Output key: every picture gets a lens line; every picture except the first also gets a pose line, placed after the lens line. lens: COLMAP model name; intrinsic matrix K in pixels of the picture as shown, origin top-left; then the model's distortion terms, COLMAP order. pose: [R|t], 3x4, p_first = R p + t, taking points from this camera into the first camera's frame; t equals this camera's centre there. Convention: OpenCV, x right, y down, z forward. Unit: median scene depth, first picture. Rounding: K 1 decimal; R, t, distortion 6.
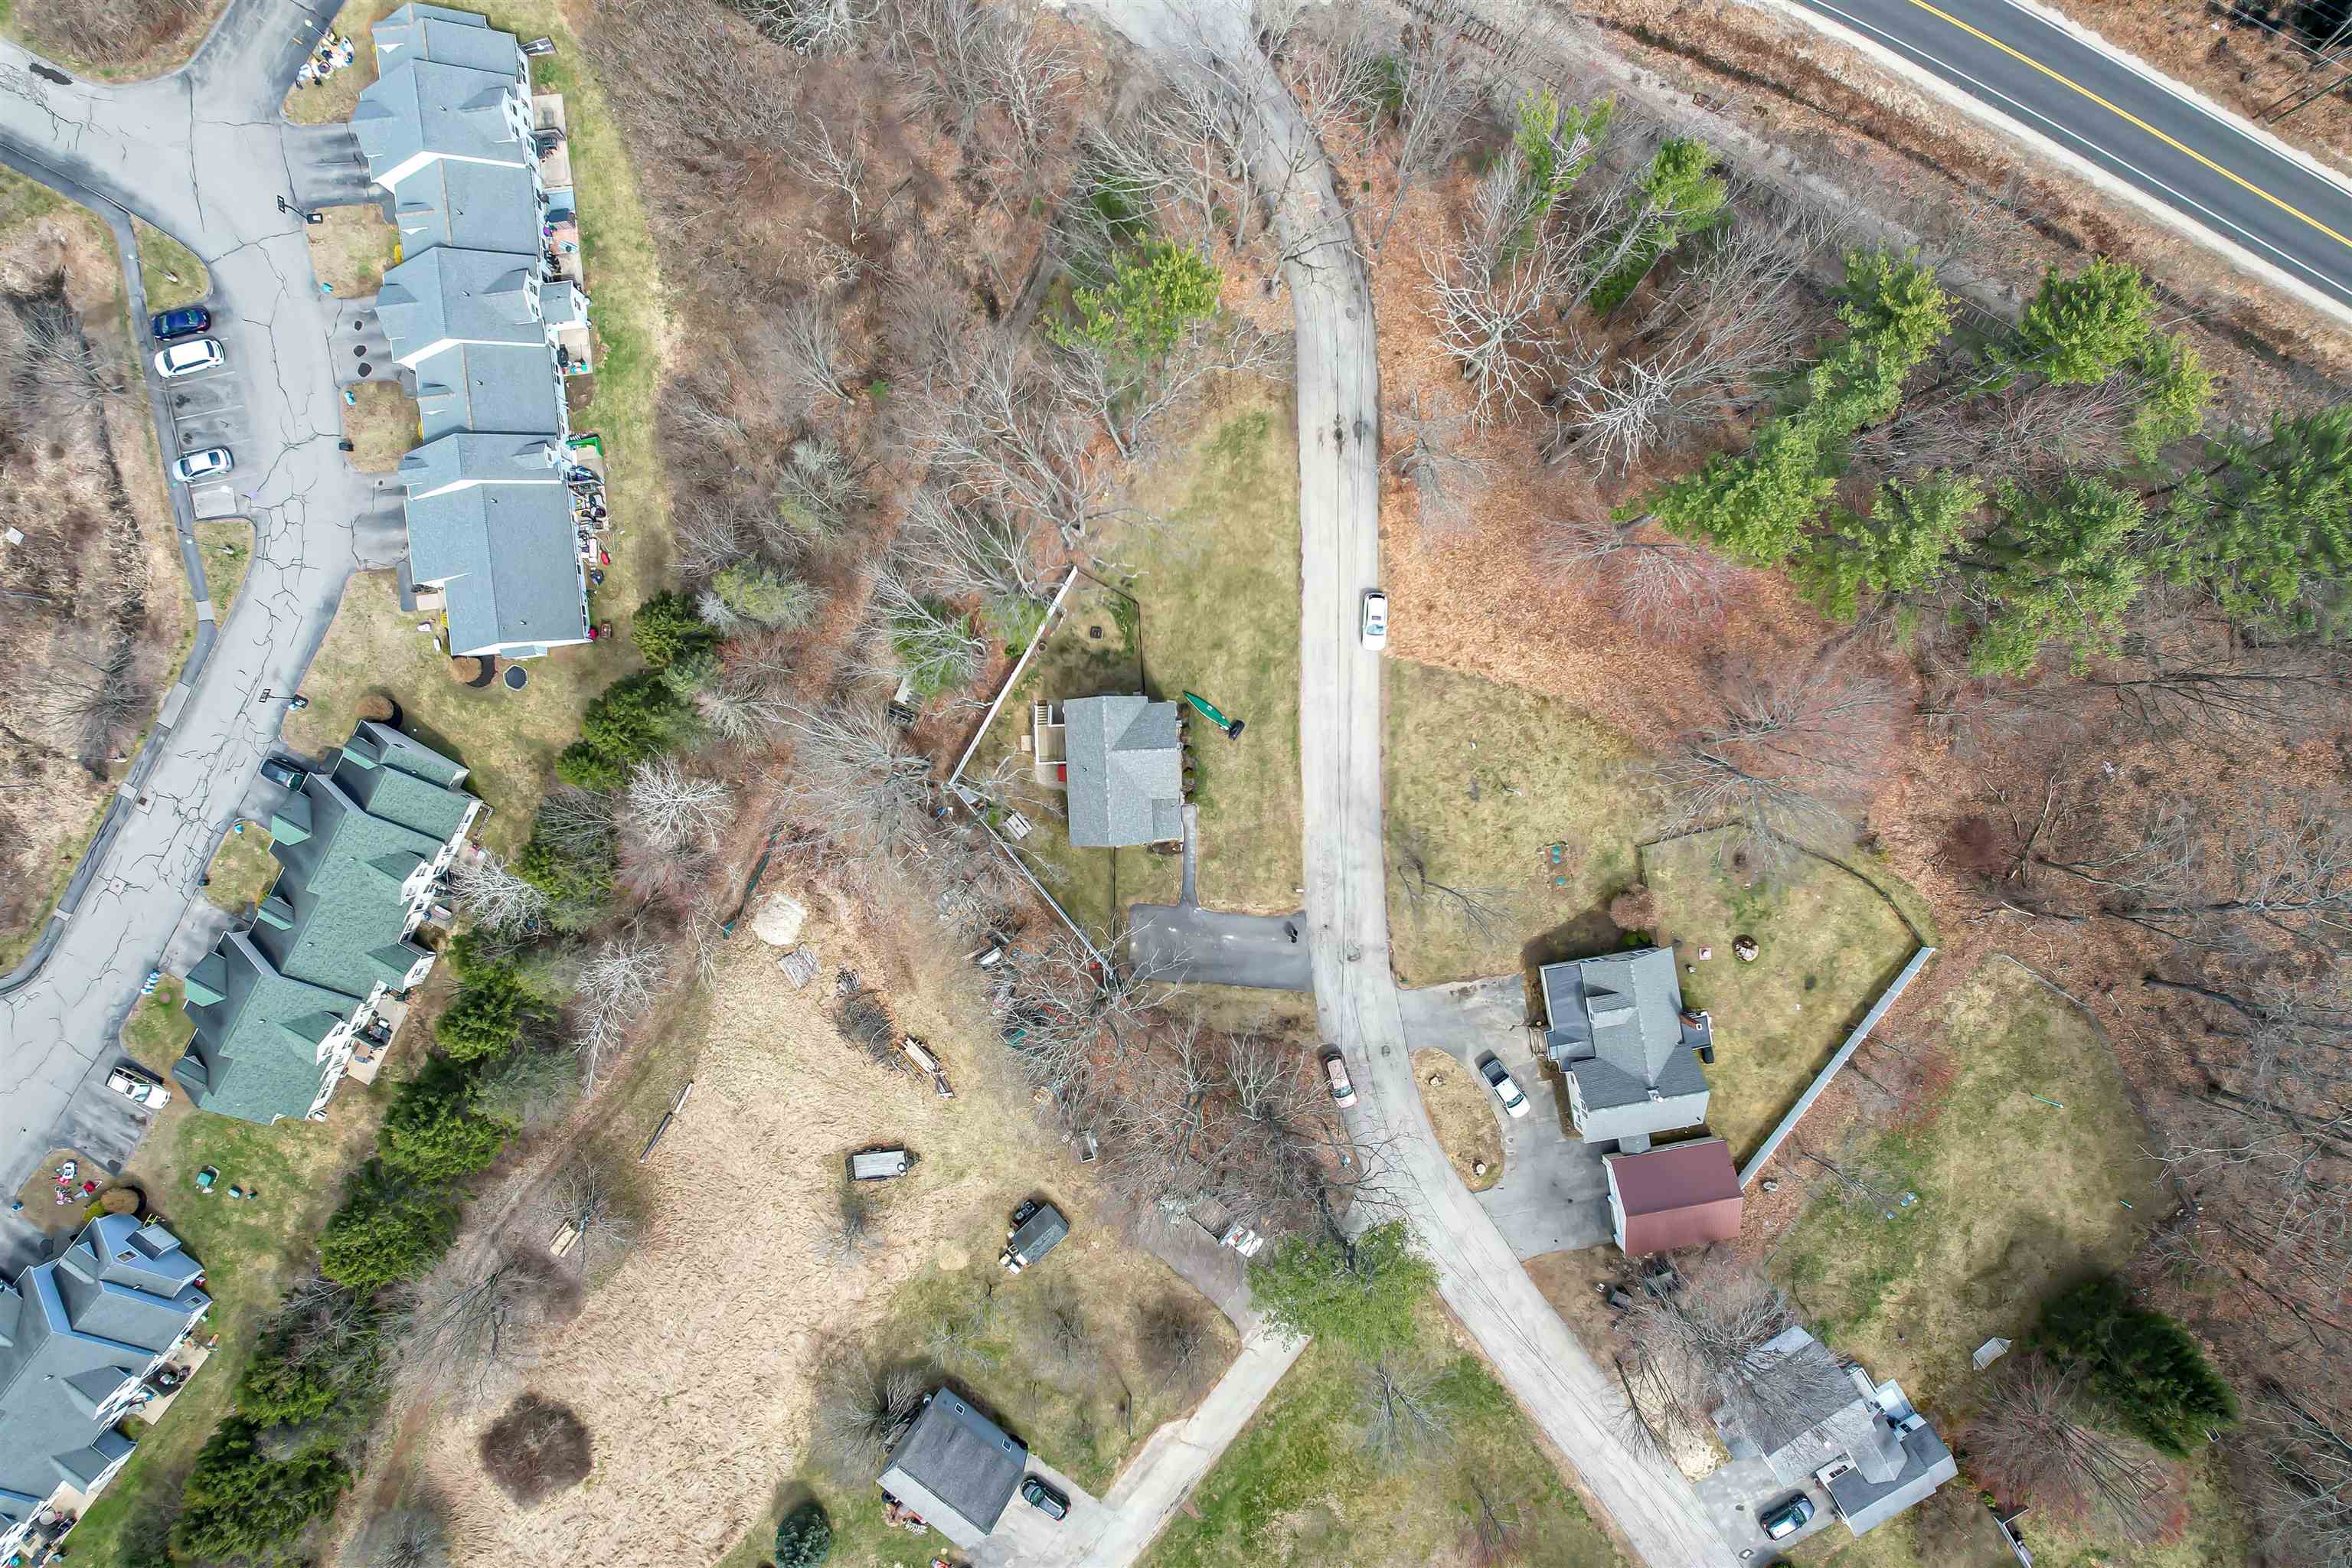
lens RADIAL K [[1499.4, 0, 1183.5], [0, 1499.4, 789.2], [0, 0, 1]] dist [-0.064030, 0.068178]
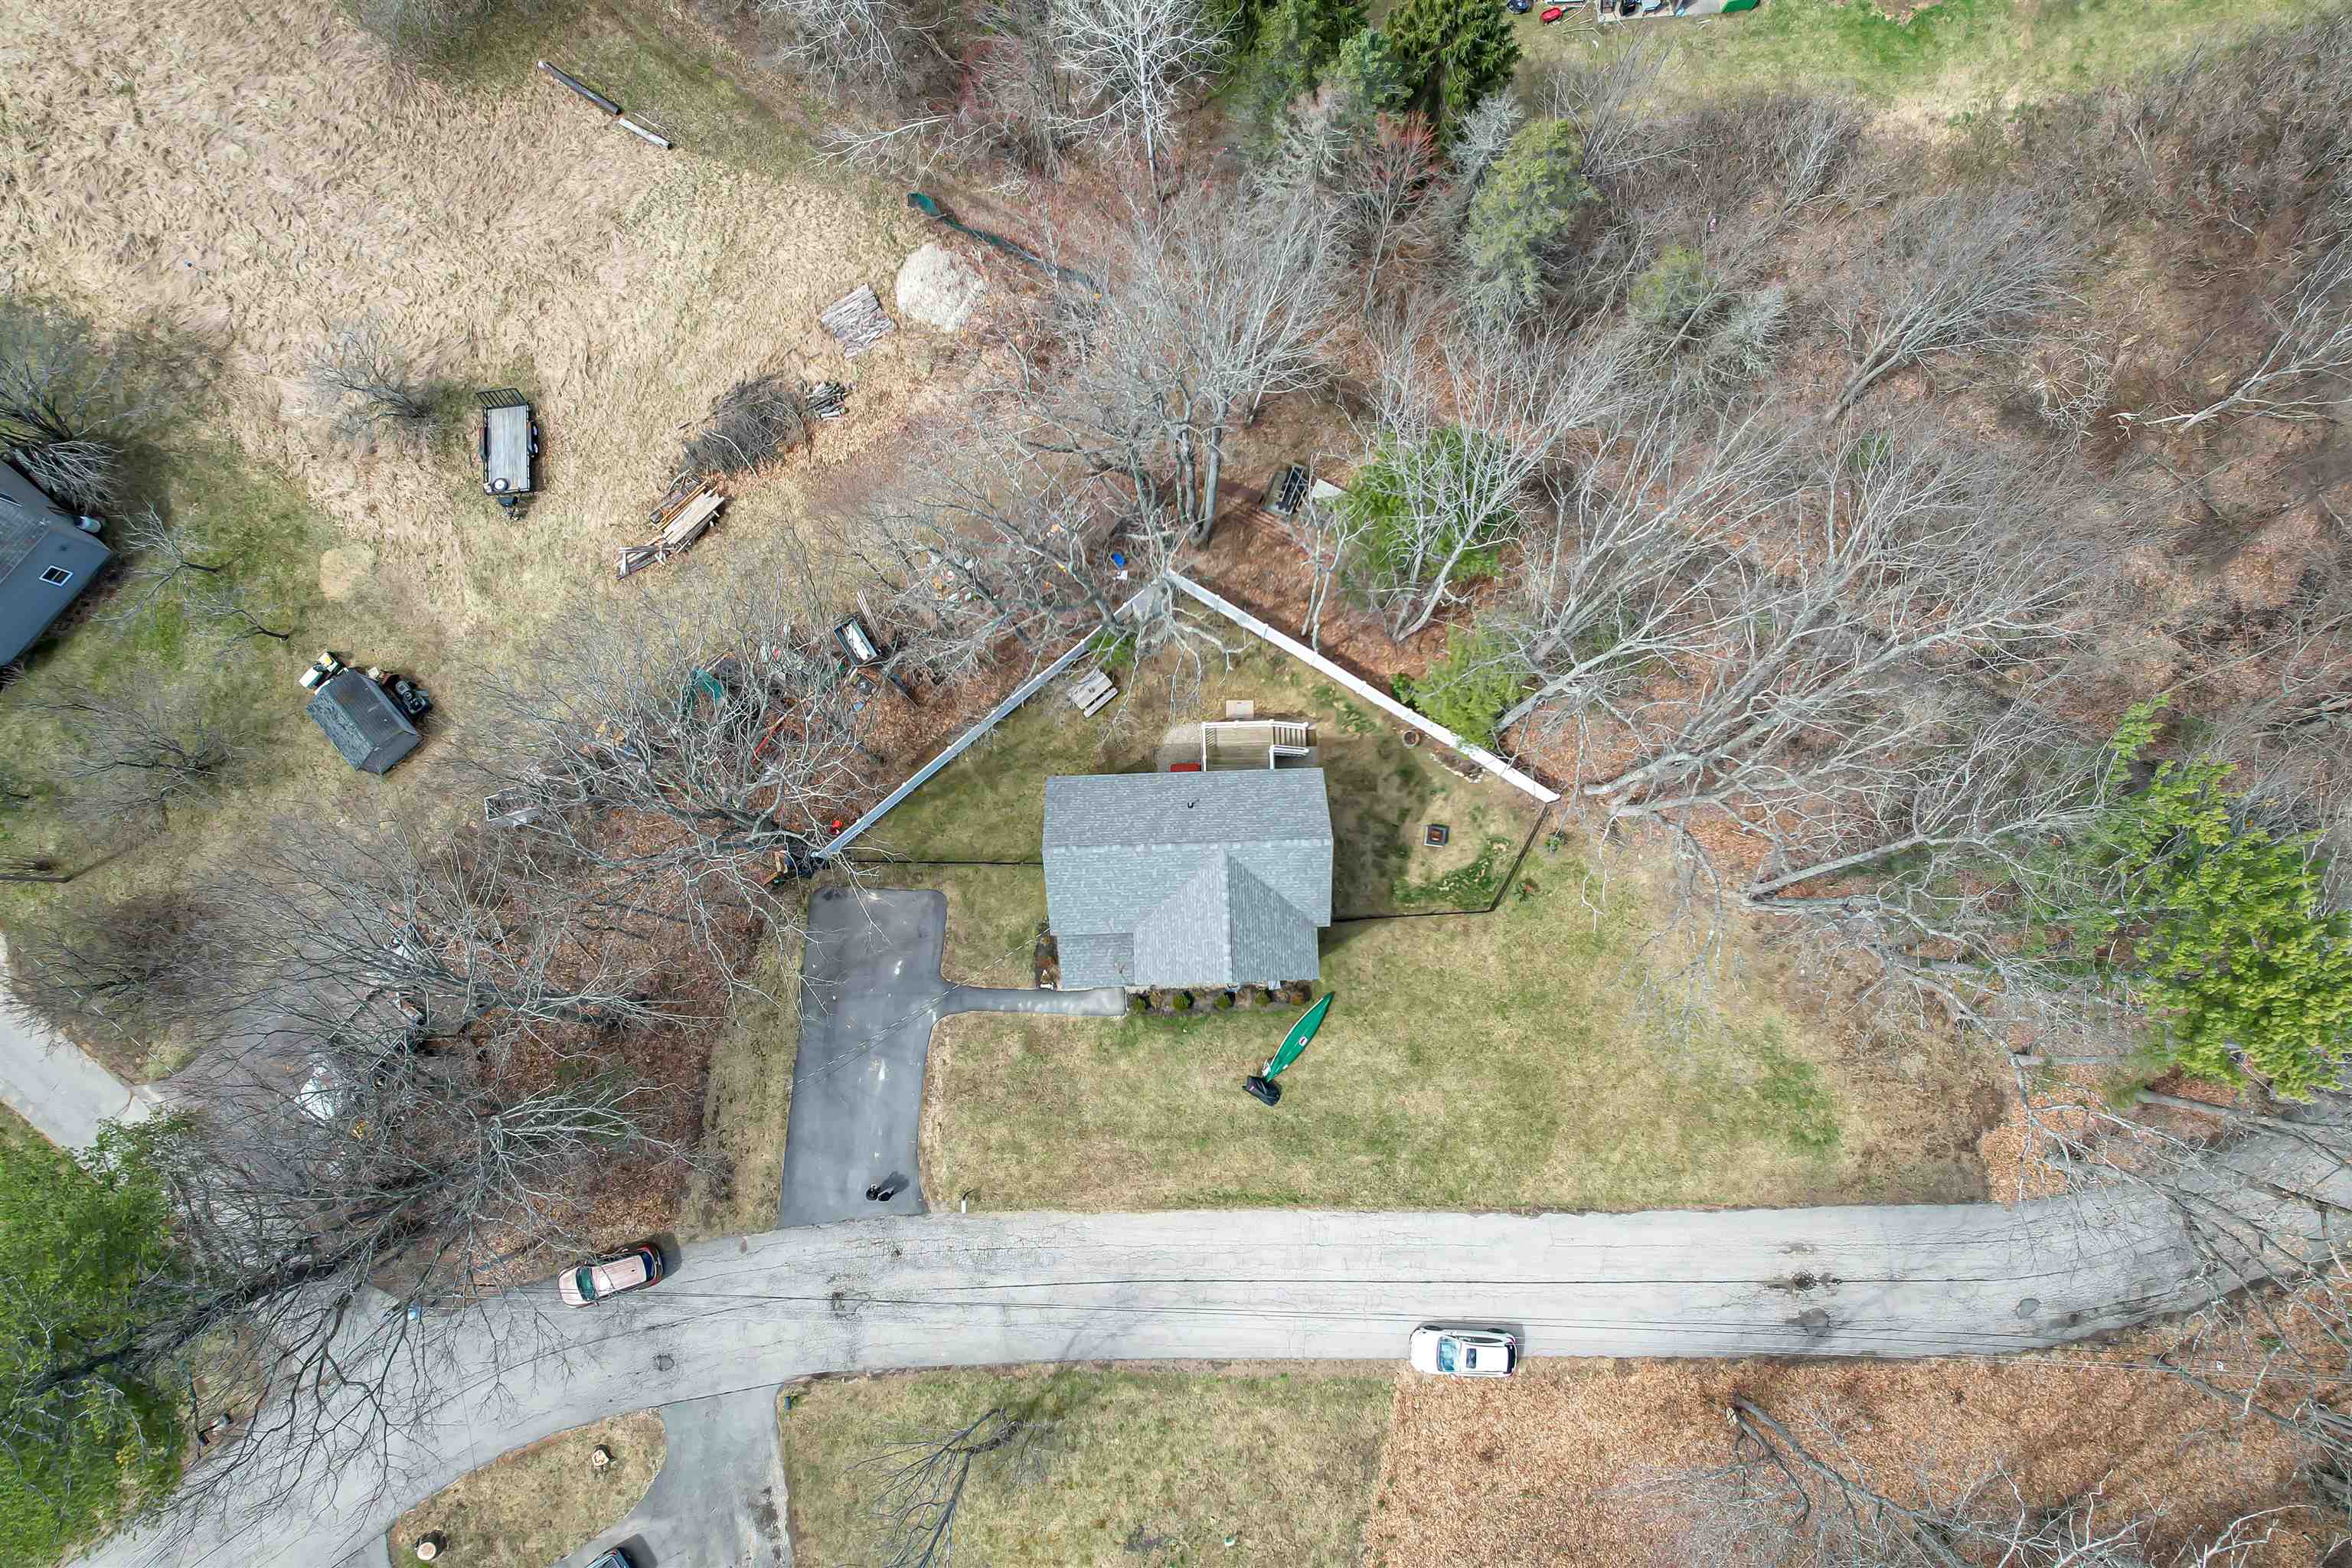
lens RADIAL K [[1499.4, 0, 1178.3], [0, 1499.4, 782.2], [0, 0, 1]] dist [-0.064030, 0.068178]
pose [[-0.009662, 0.992600, -0.121049, -0.009328], [-0.999950, -0.009921, -0.001537, -0.007322], [-0.002727, 0.121028, 0.992645, 0.447238]]
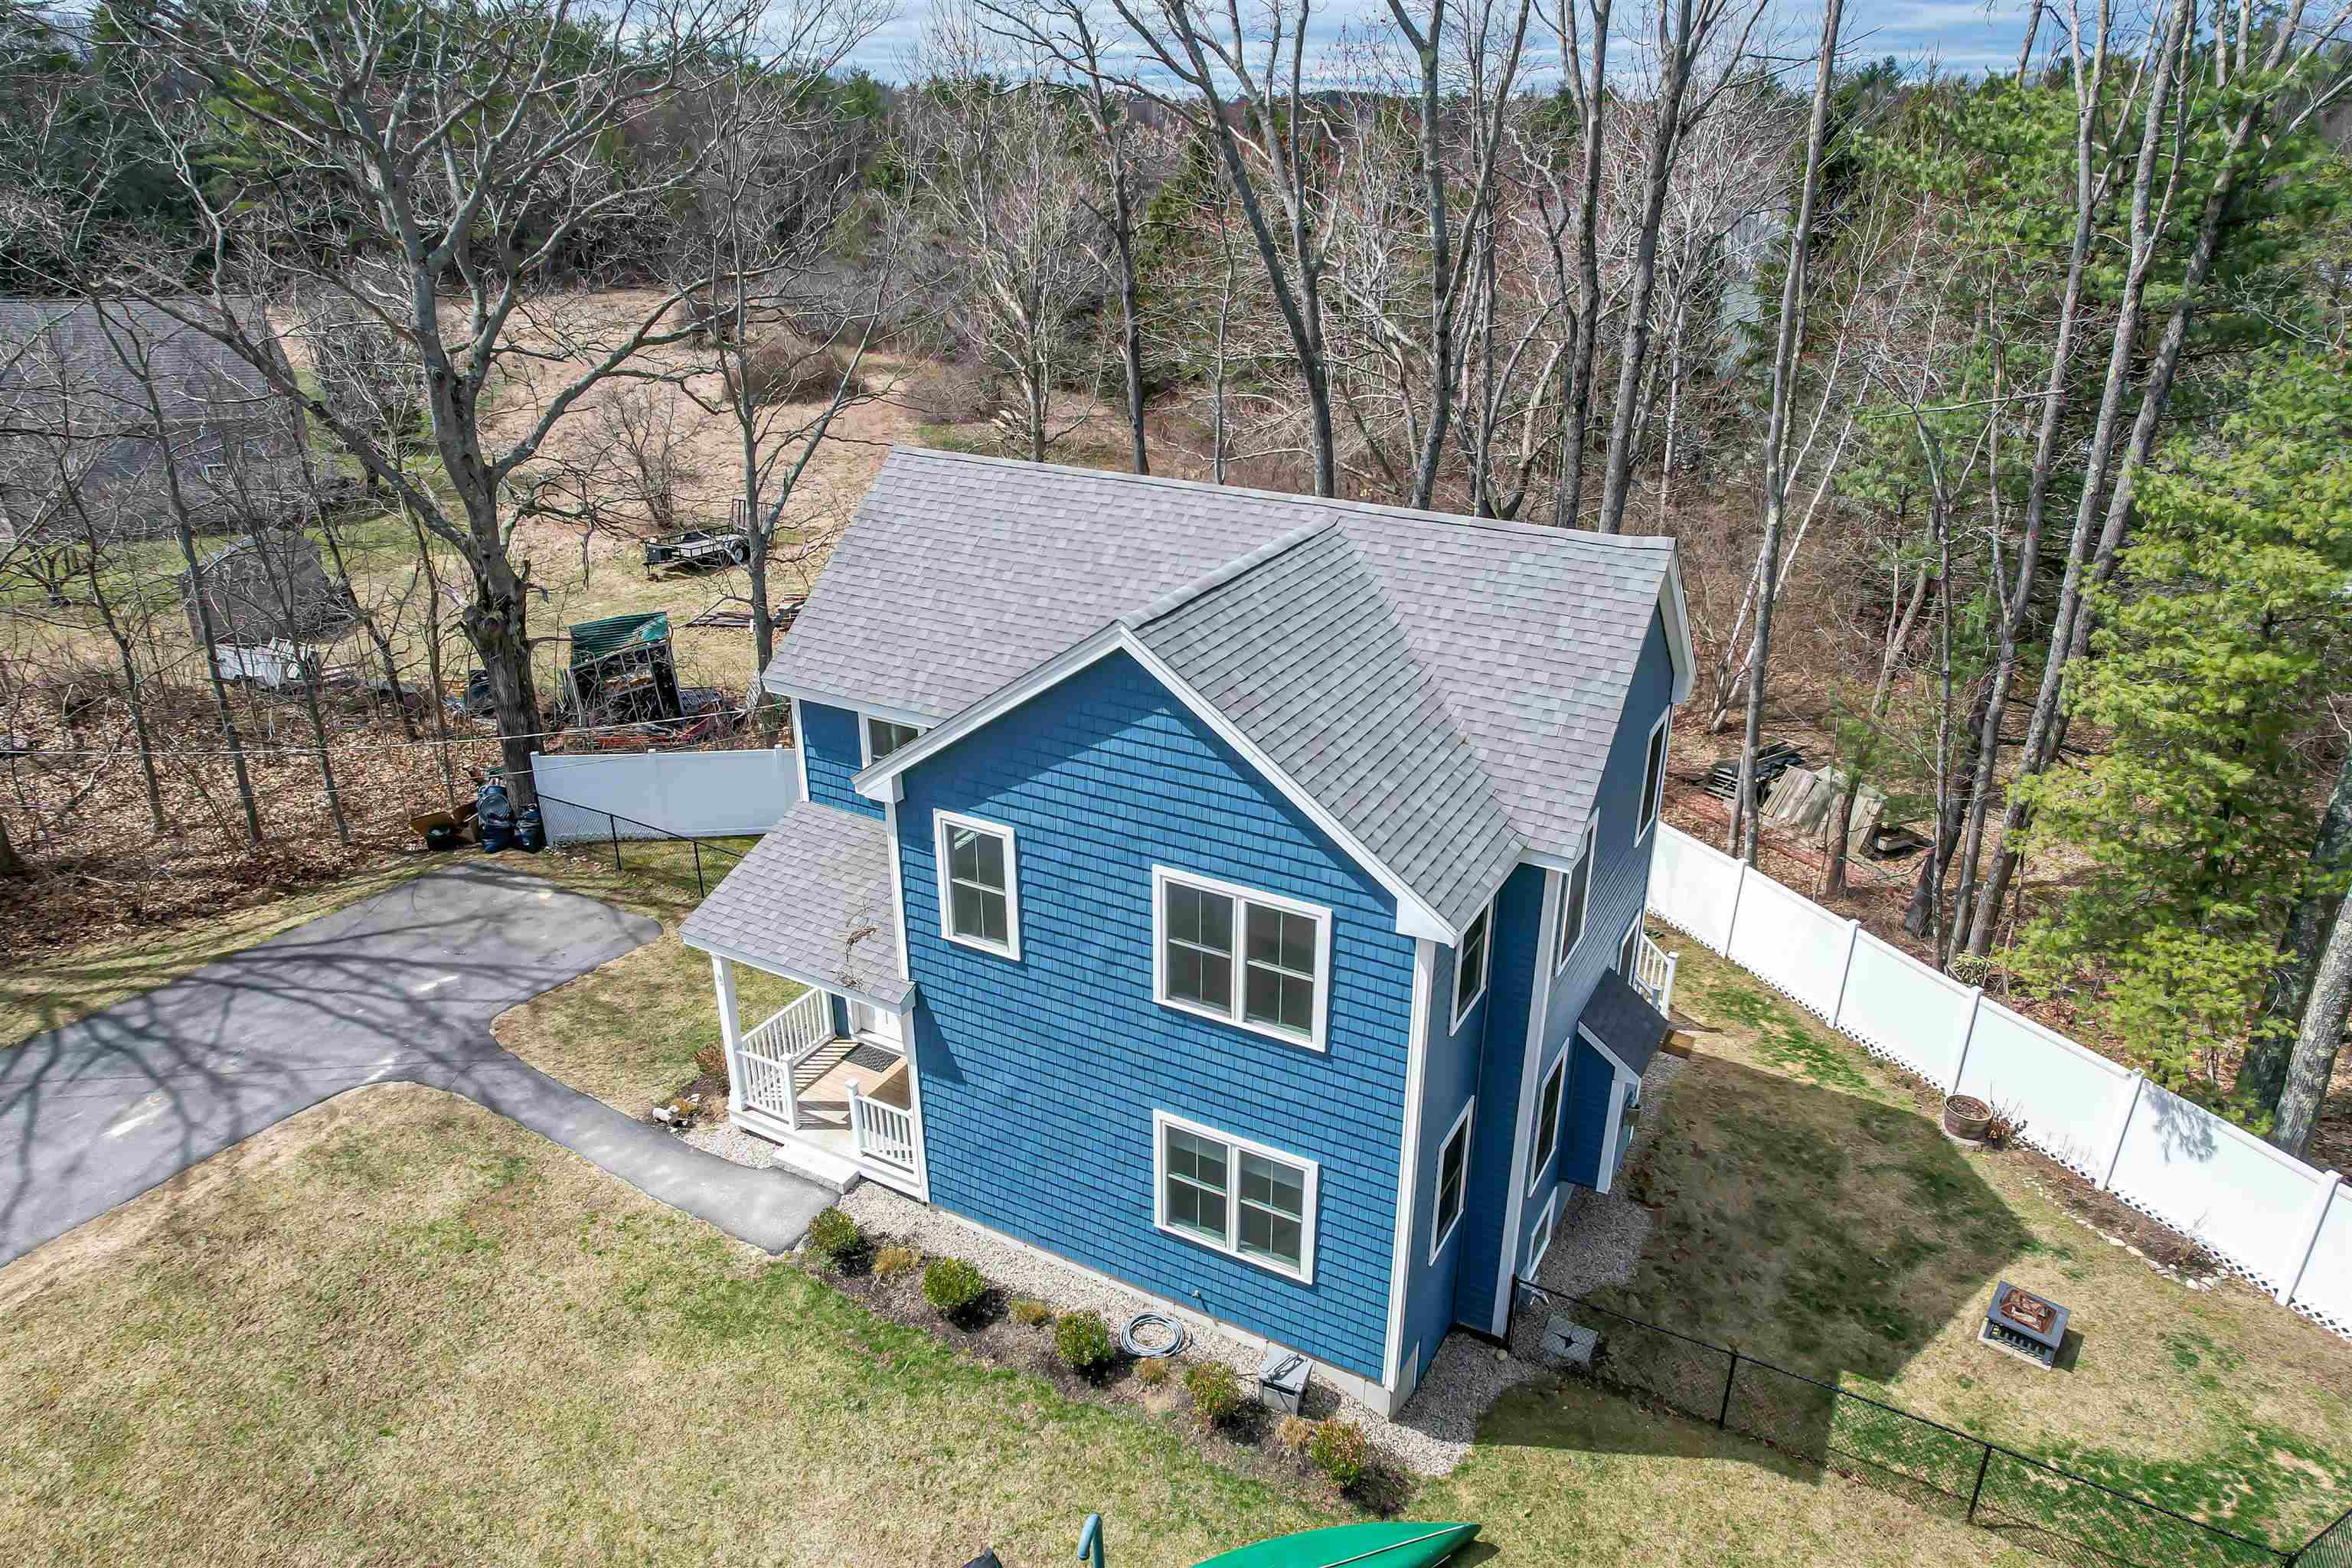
lens RADIAL K [[1499.4, 0, 1180.4], [0, 1499.4, 787.5], [0, 0, 1]] dist [-0.064030, 0.068178]
pose [[-0.519369, 0.342059, -0.783104, 0.092428], [-0.854471, -0.220345, 0.470455, -0.088428], [-0.011630, 0.913479, 0.406719, 0.885572]]
